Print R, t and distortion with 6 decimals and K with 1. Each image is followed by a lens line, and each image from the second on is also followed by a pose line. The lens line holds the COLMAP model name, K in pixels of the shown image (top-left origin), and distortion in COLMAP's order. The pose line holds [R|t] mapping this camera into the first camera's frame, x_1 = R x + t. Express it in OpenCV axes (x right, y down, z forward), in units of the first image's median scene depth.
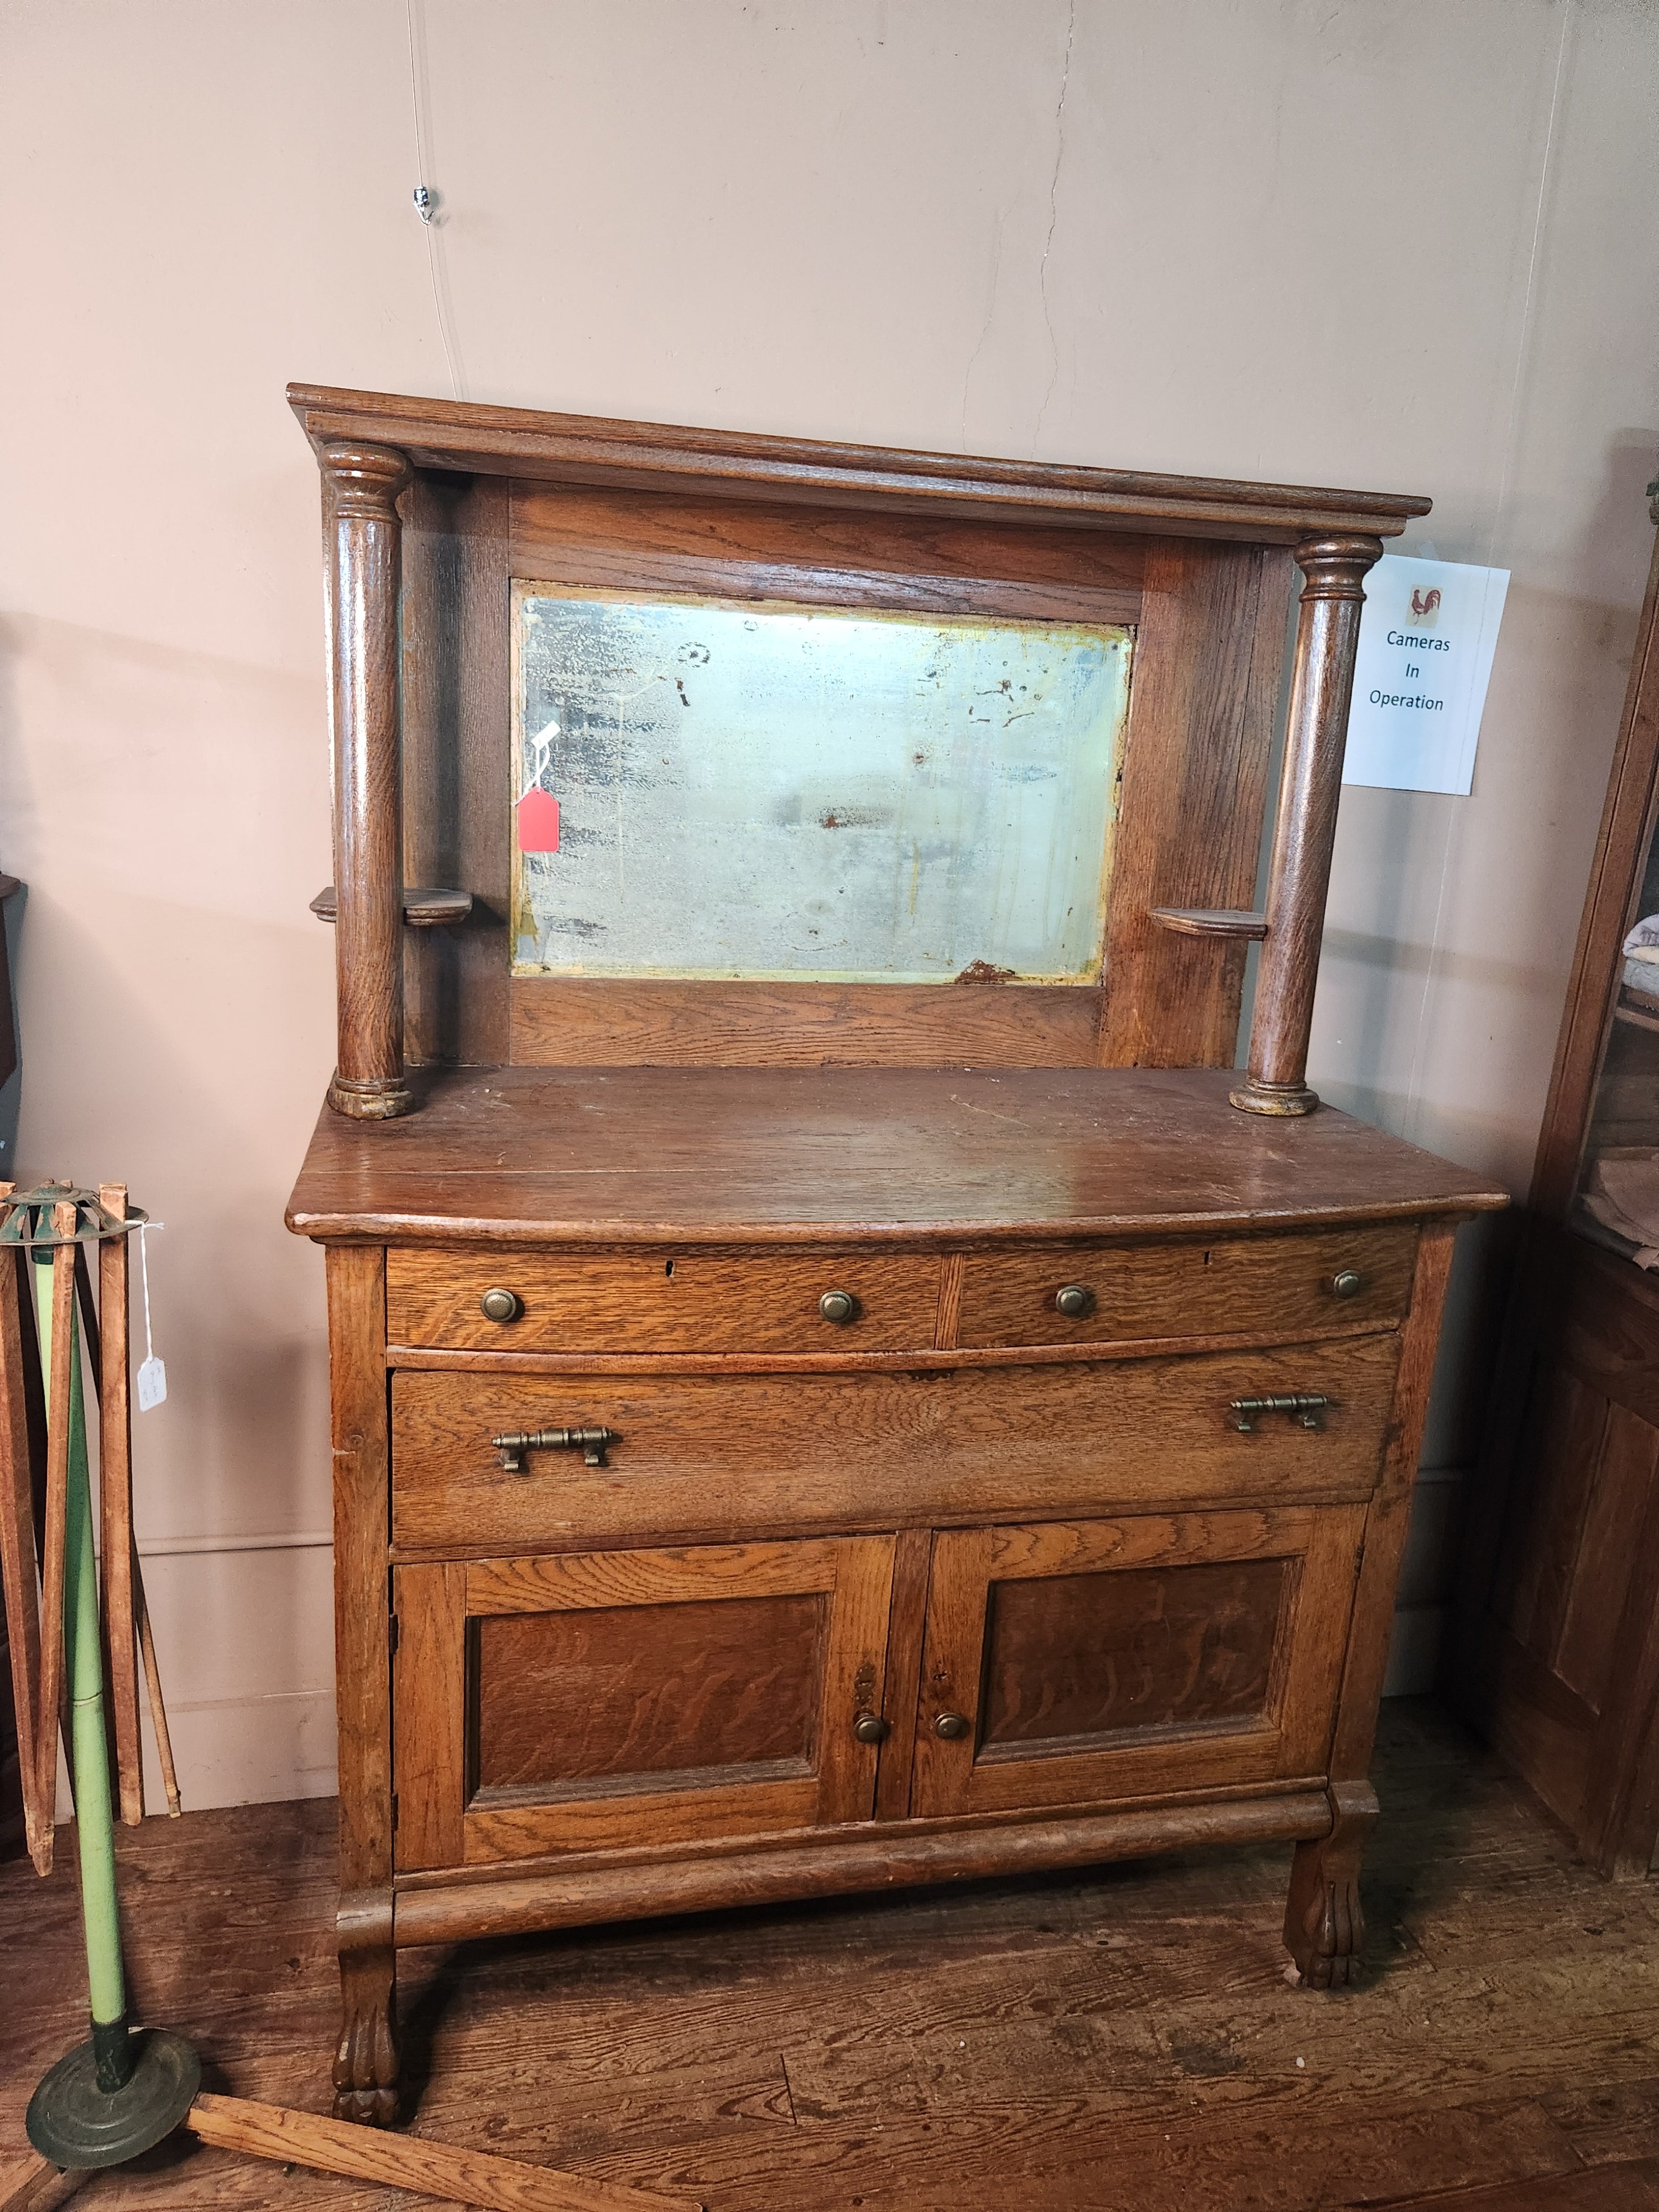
lens RADIAL K [[1481.9, 0, 804.5], [0, 1481.9, 1117.6], [0, 0, 1]] dist [0.060112, -0.054707]
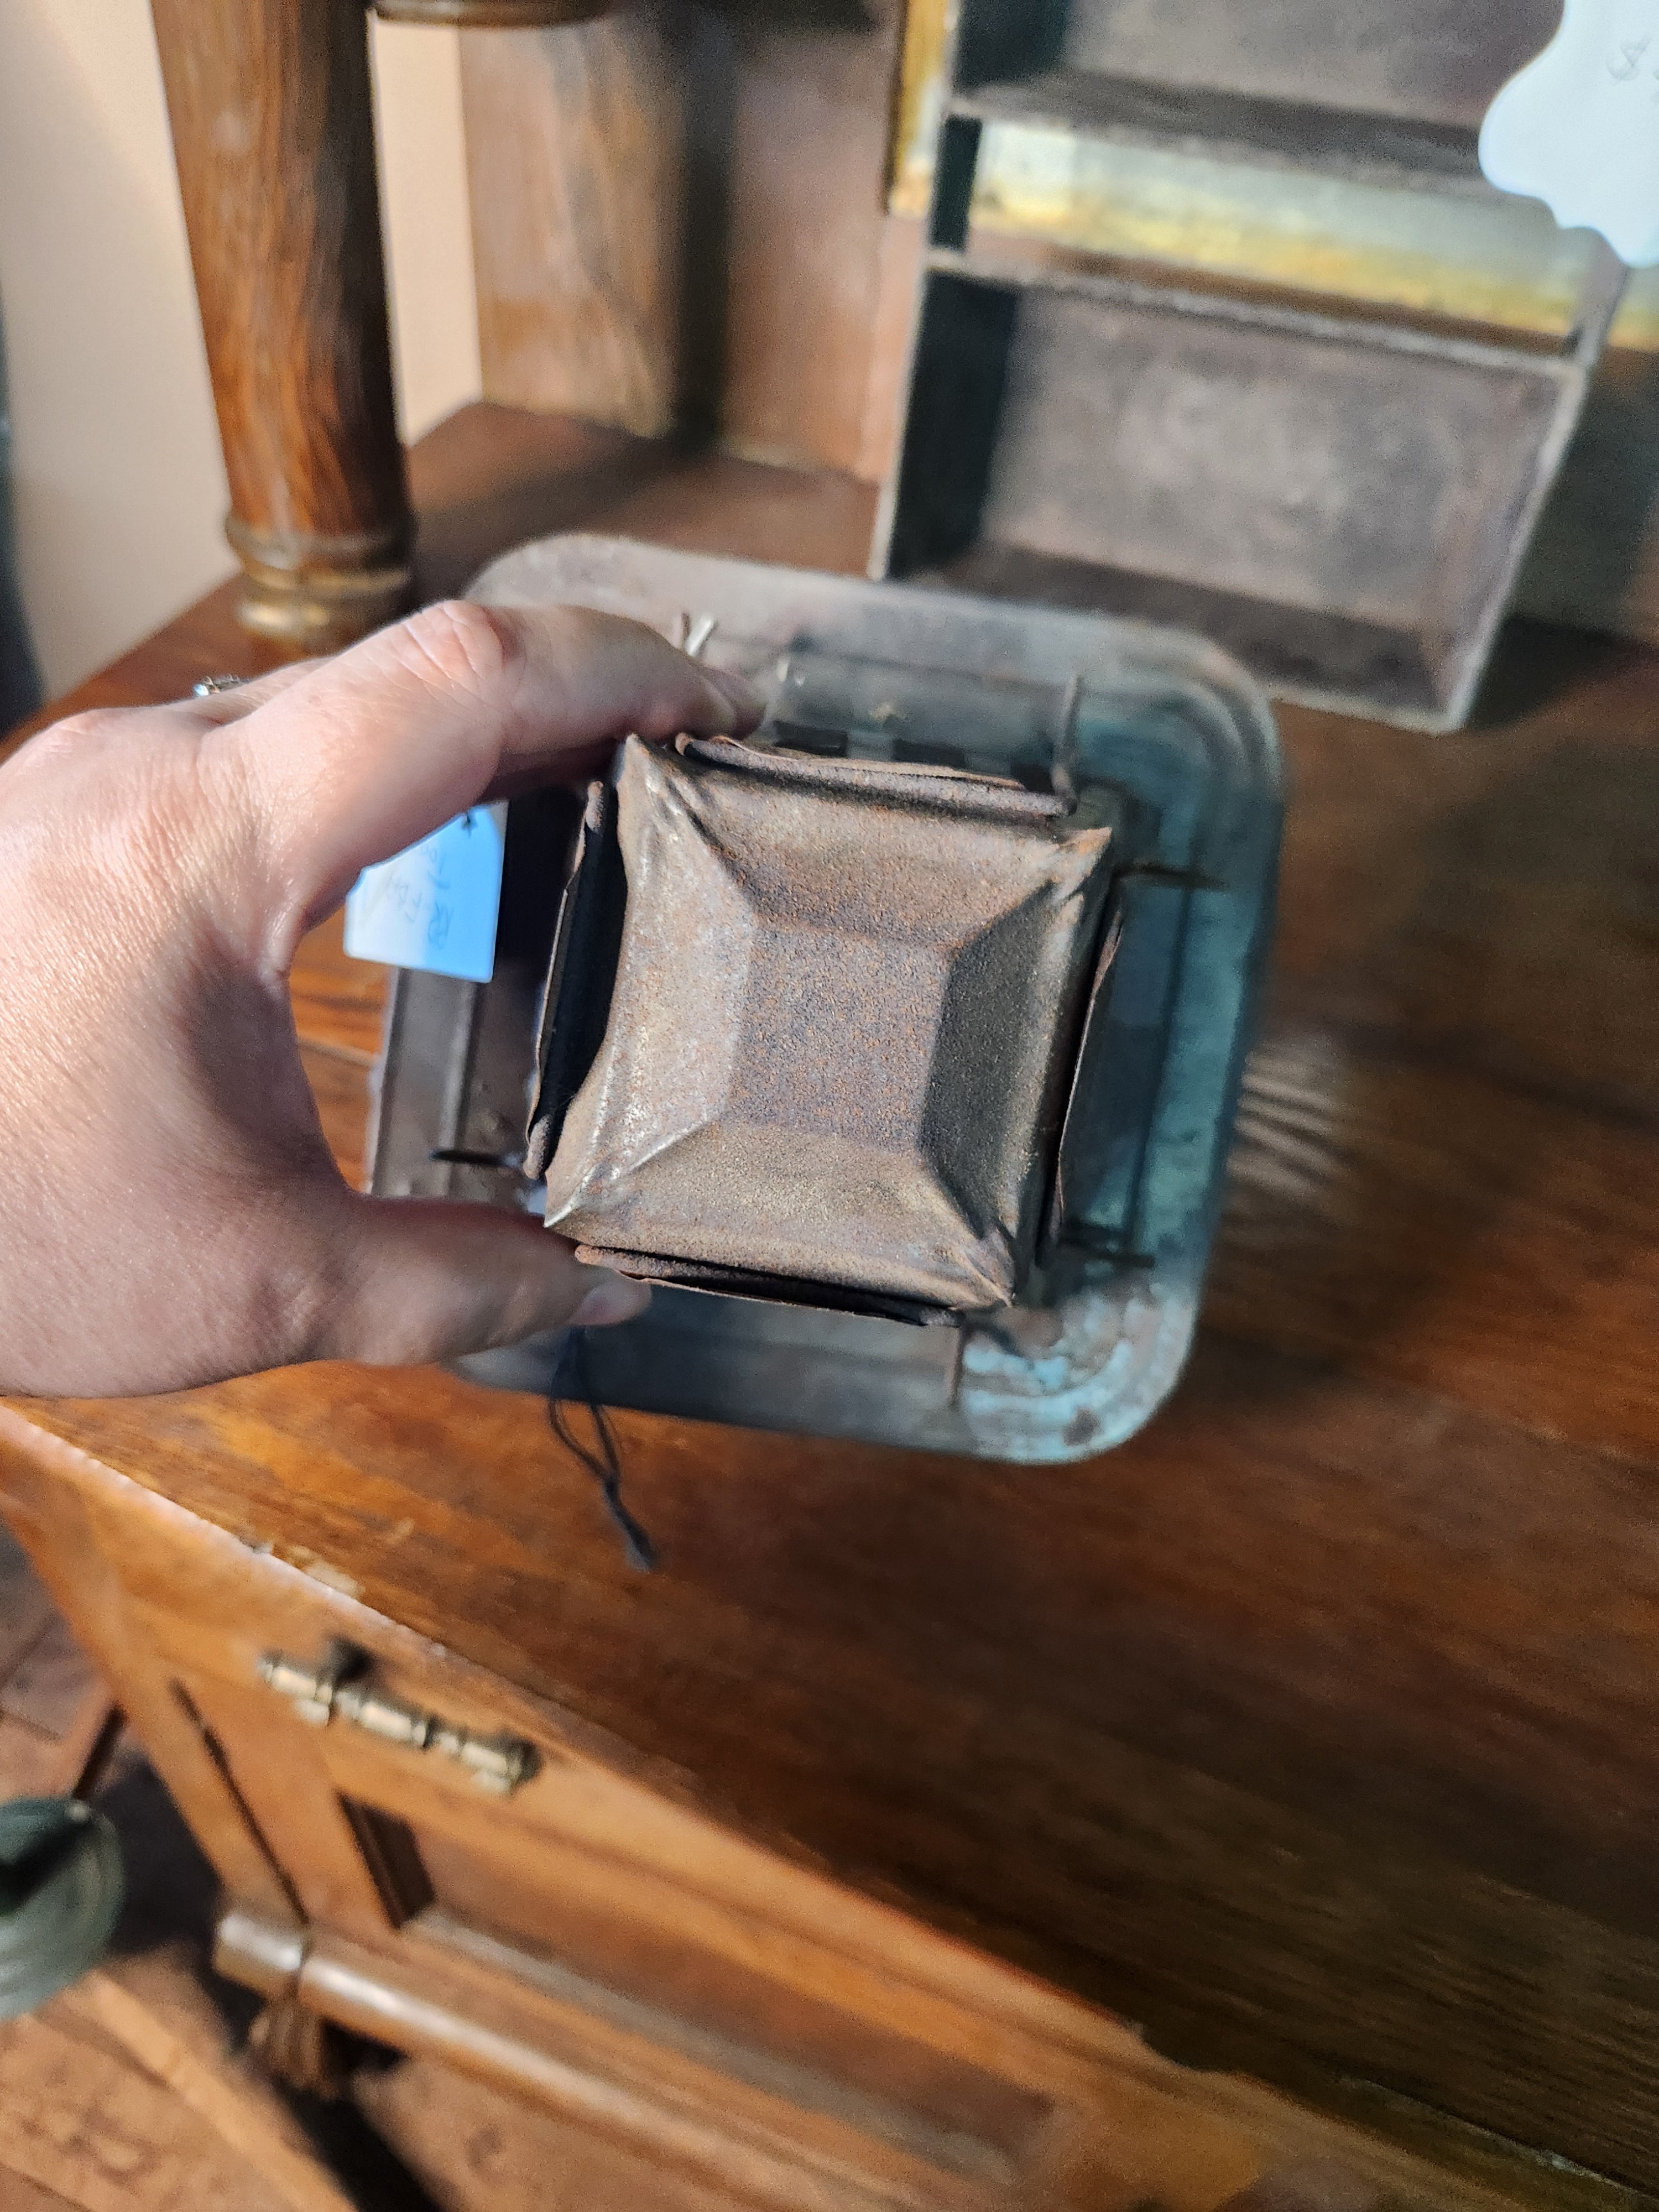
lens RADIAL K [[1565.1, 0, 806.4], [0, 1565.1, 1122.2], [0, 0, 1]] dist [-0.003106, -0.004396]
pose [[0.840686, 0.386833, -0.378955, 0.006775], [-0.150674, 0.839257, 0.522442, -0.107622], [0.520138, -0.382111, 0.763837, 0.652773]]
